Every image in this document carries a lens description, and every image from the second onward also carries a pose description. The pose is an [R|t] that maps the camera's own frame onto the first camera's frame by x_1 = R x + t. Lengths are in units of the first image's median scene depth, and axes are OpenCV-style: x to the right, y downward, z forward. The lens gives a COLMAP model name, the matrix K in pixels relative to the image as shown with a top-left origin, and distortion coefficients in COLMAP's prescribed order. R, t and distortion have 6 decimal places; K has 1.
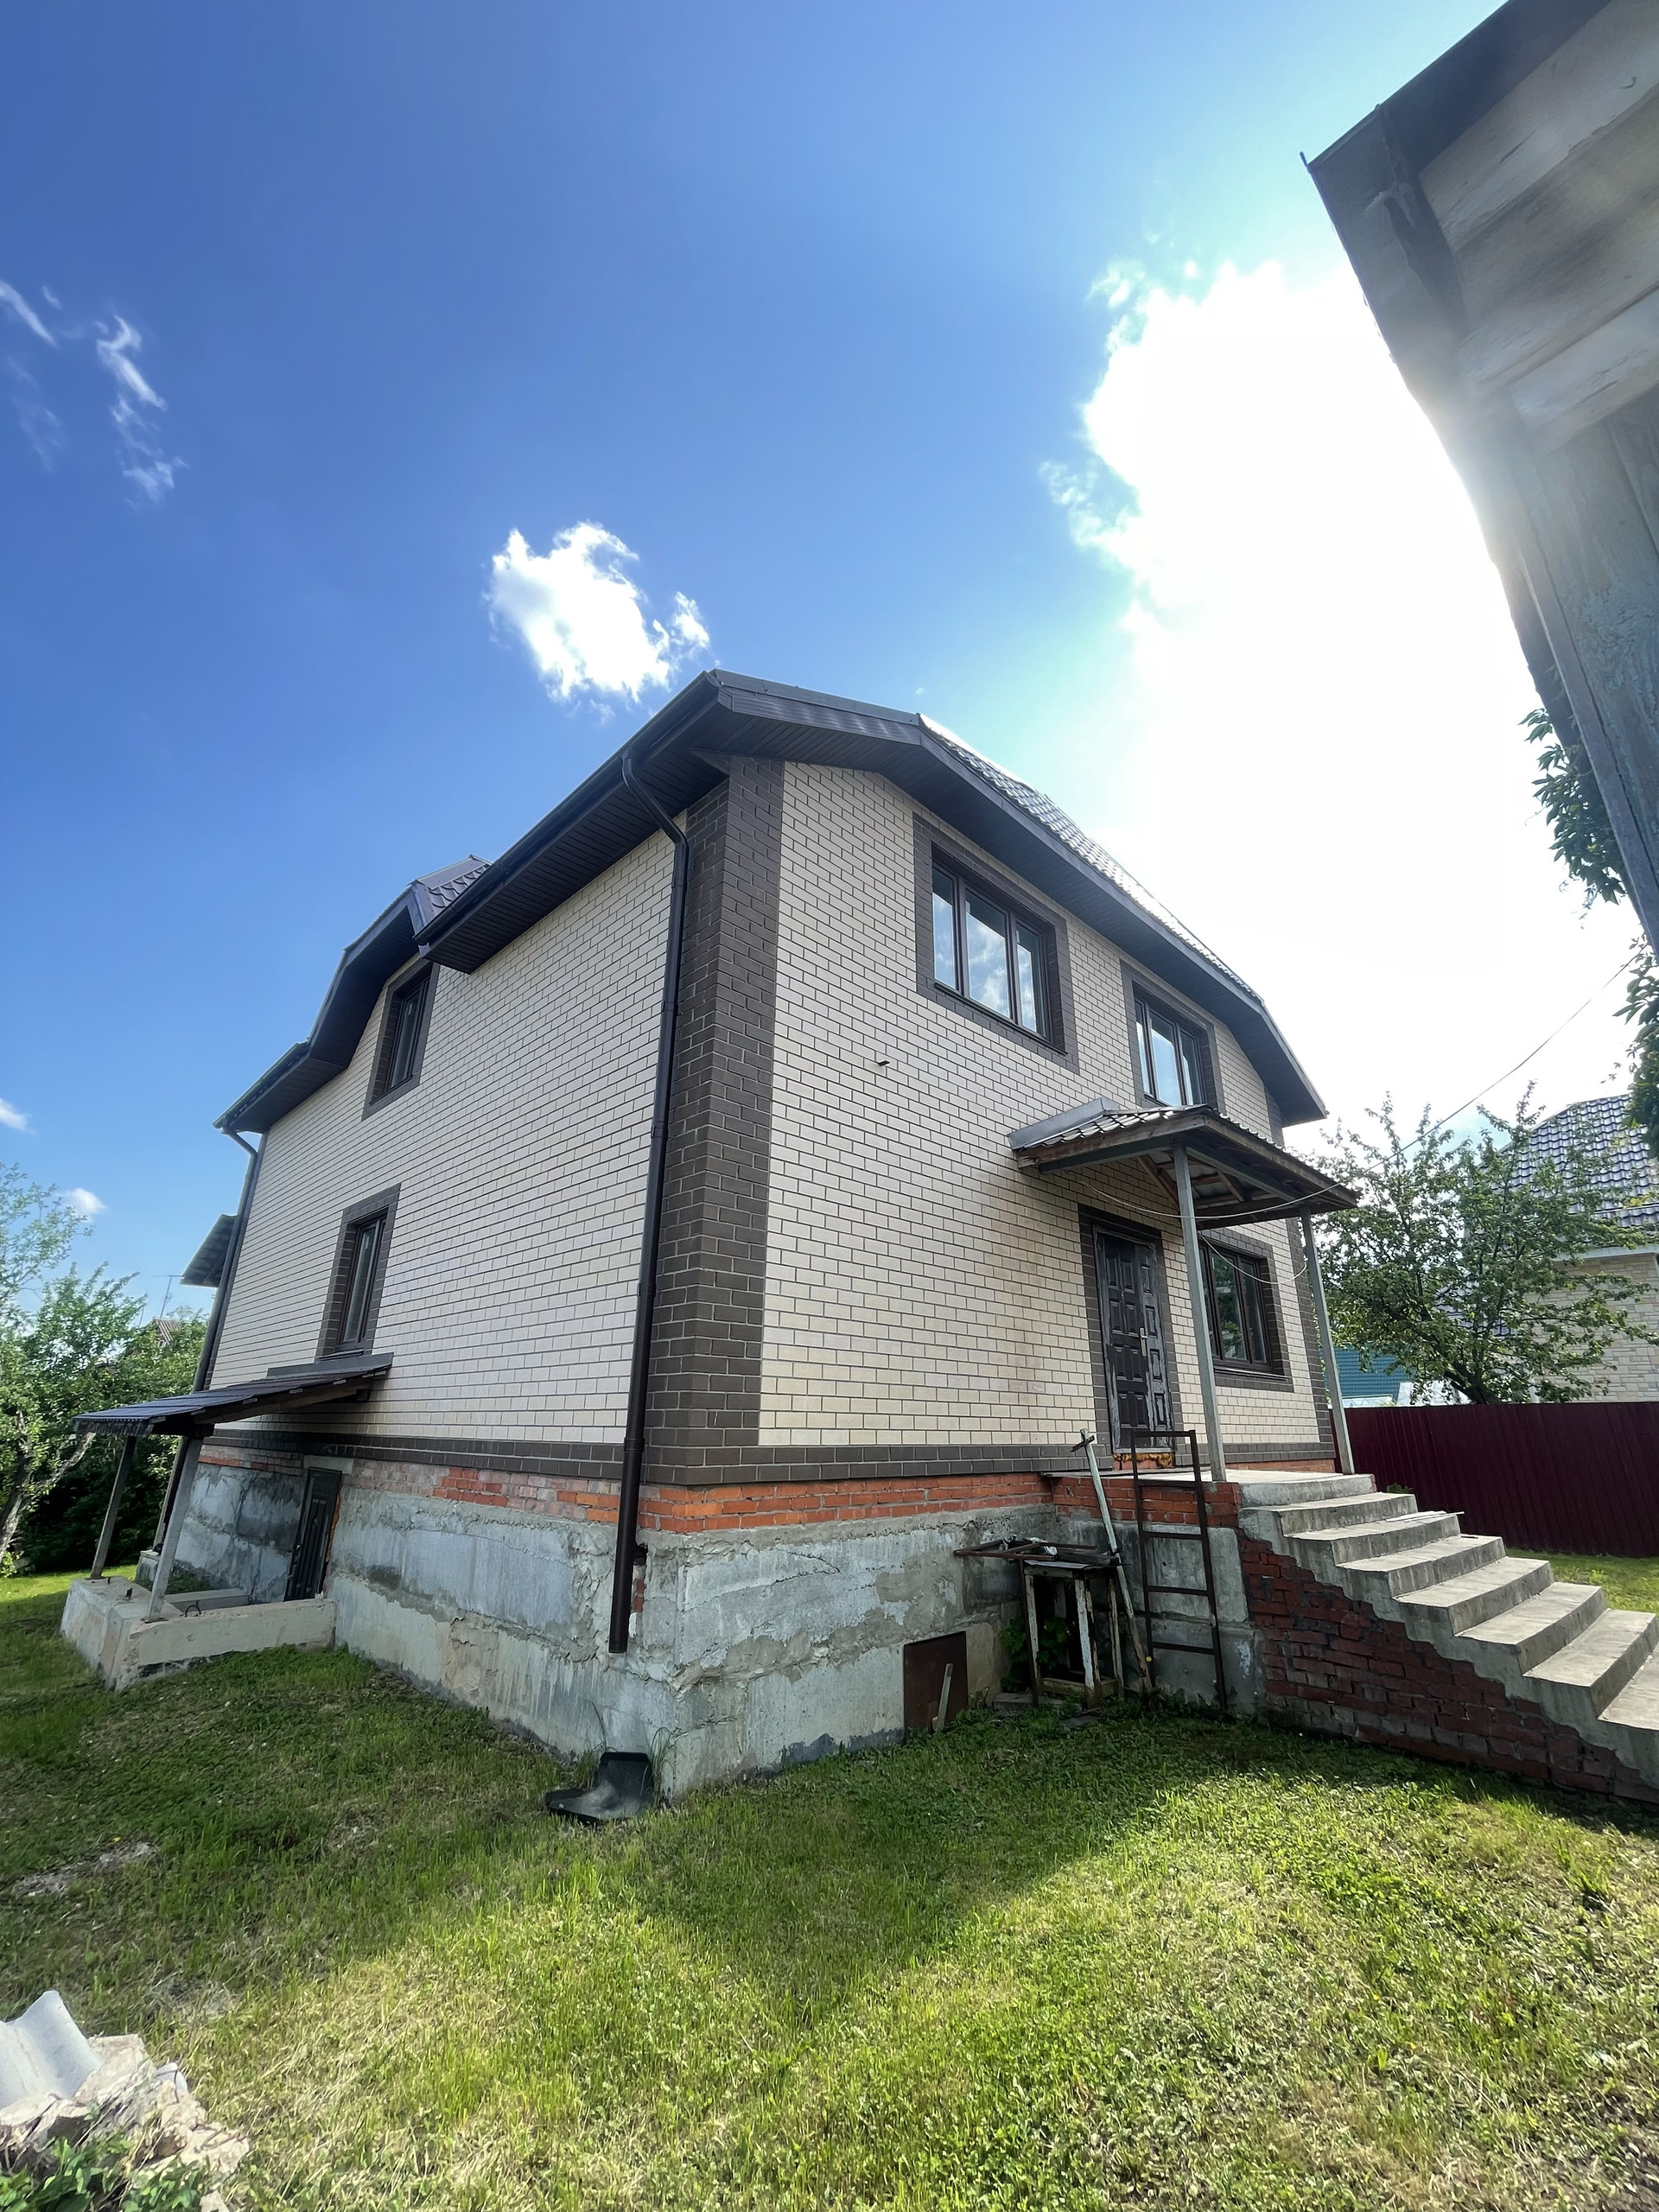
lens RADIAL K [[890.3, 0, 834.8], [0, 890.3, 1095.8], [0, 0, 1]] dist [-0.002128, -0.000756]
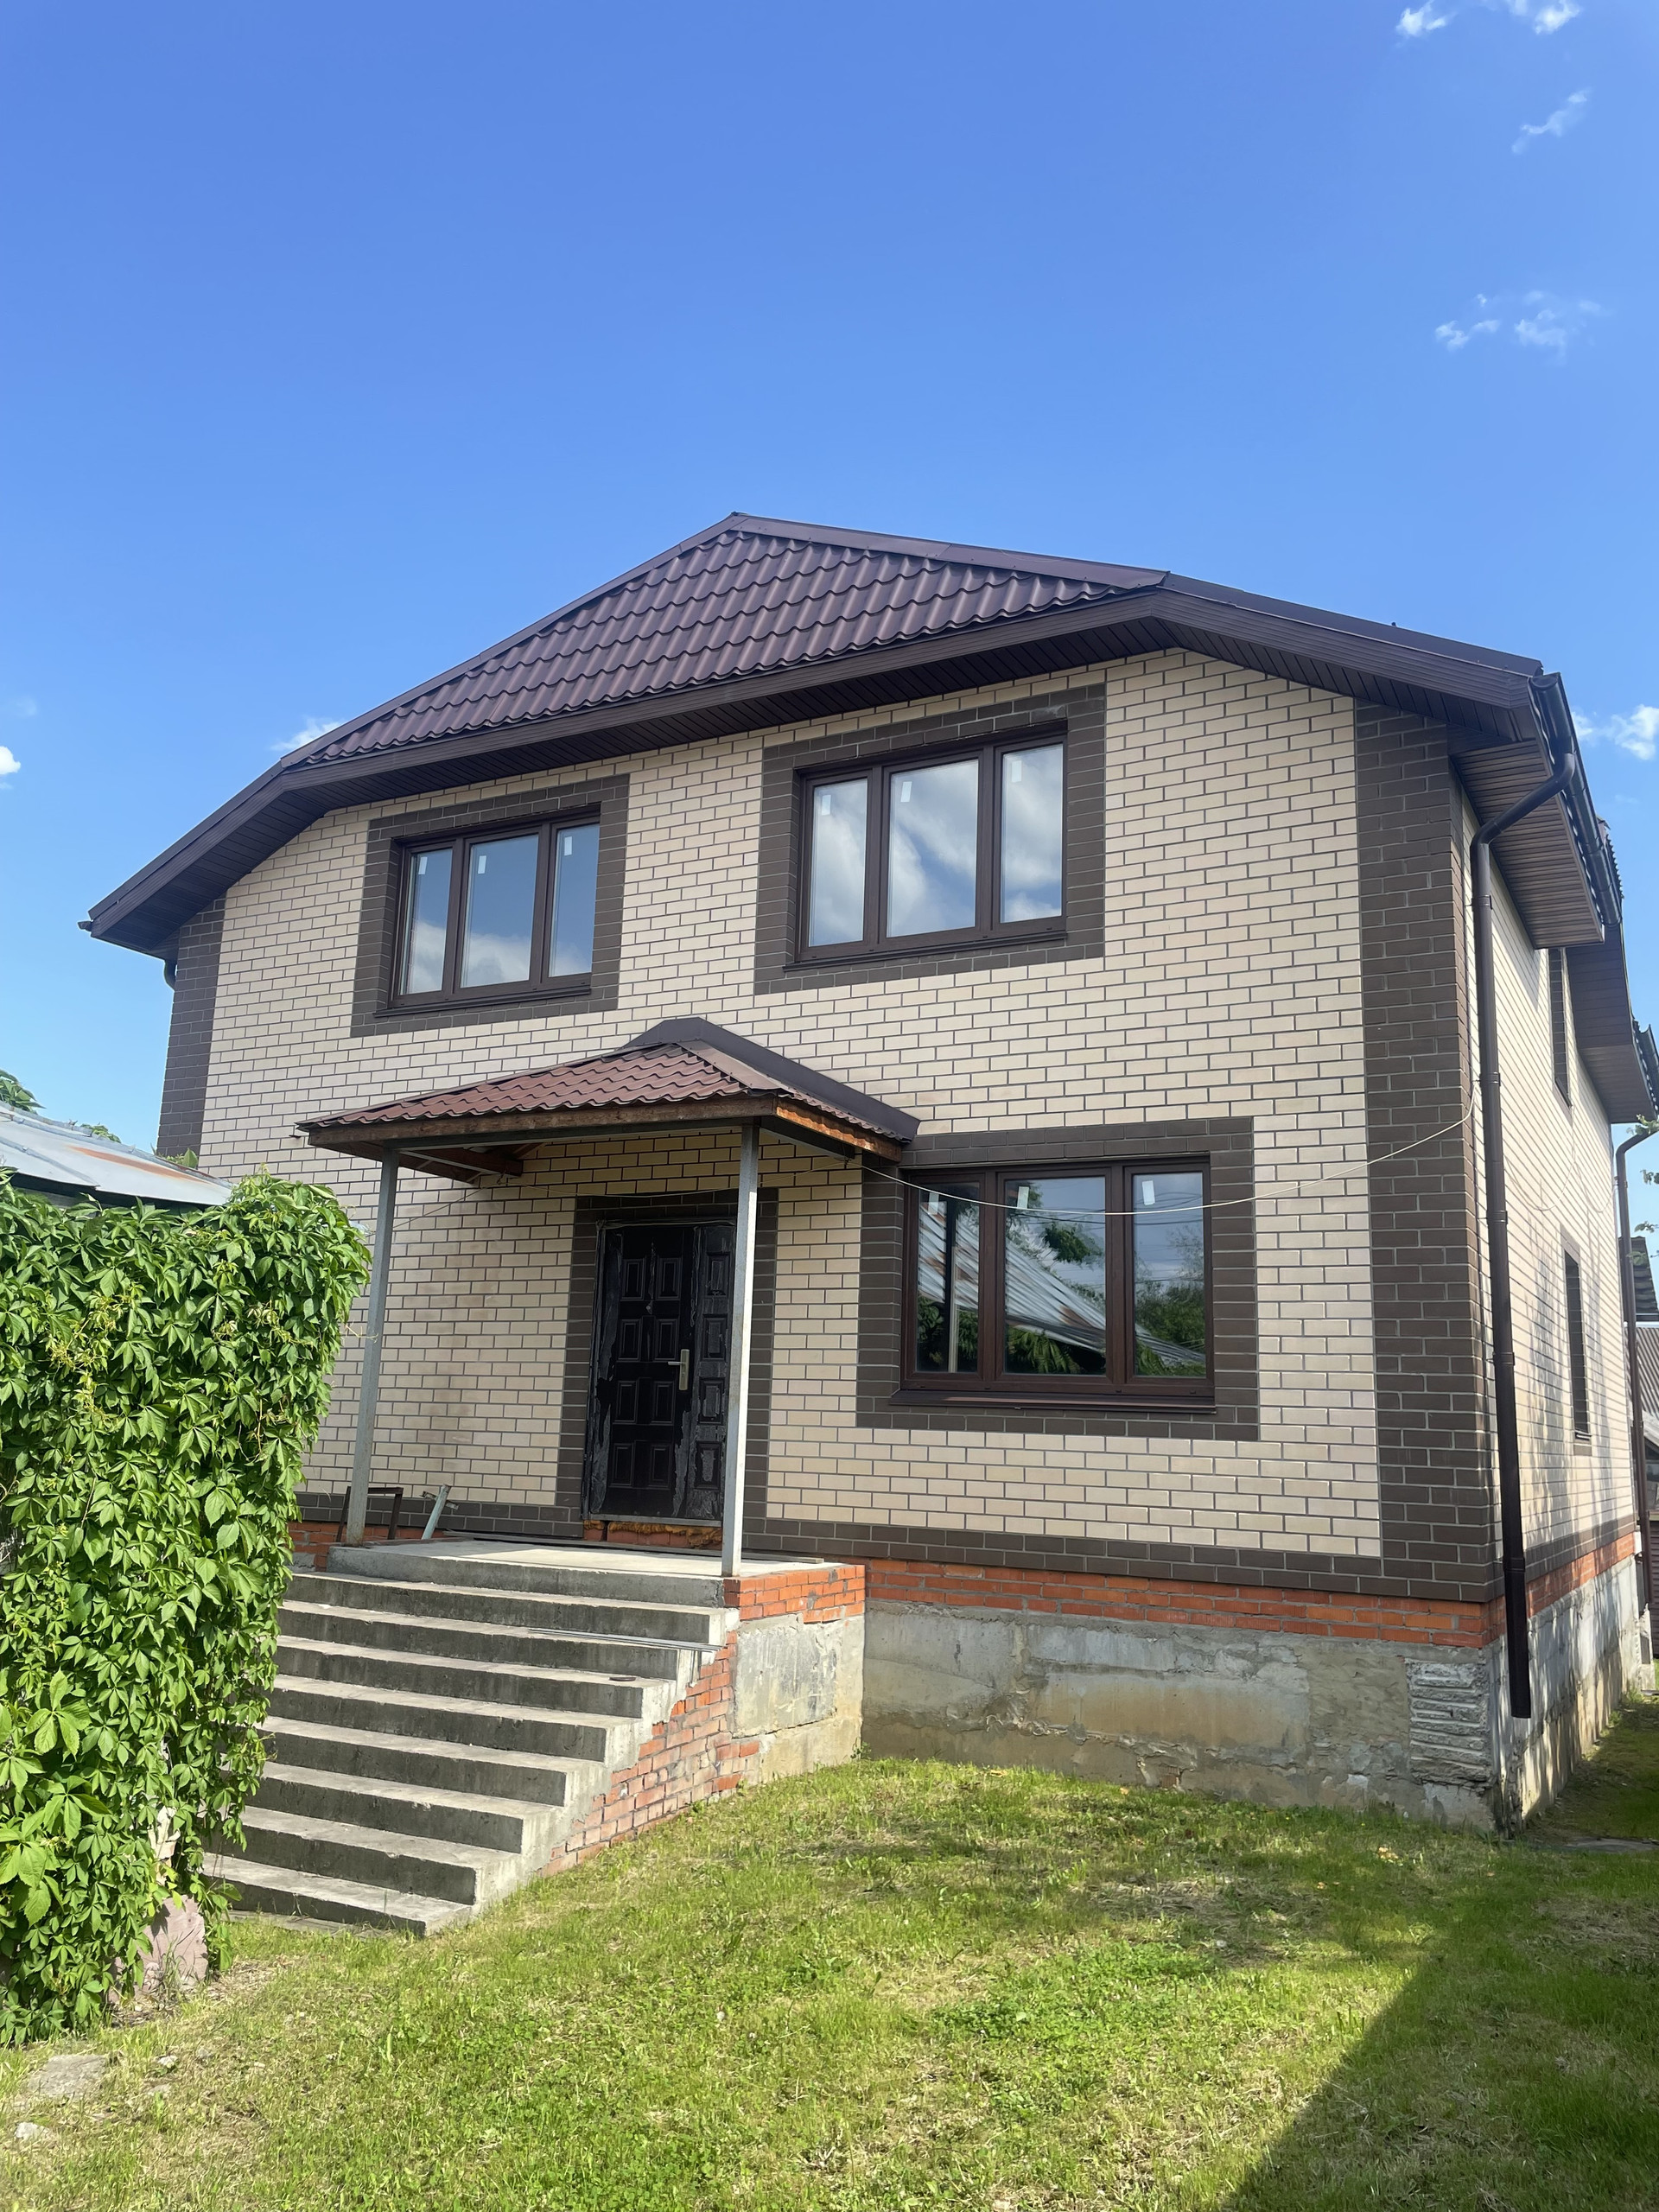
lens RADIAL K [[1716.8, 0, 829.5], [0, 1716.8, 1106.0], [0, 0, 1]] dist [0.010033, -0.003326]
pose [[0.317848, -0.210979, -0.924370, 1.716489], [0.298616, 0.947588, -0.113598, 0.278870], [0.899889, -0.239925, 0.364191, 0.691637]]
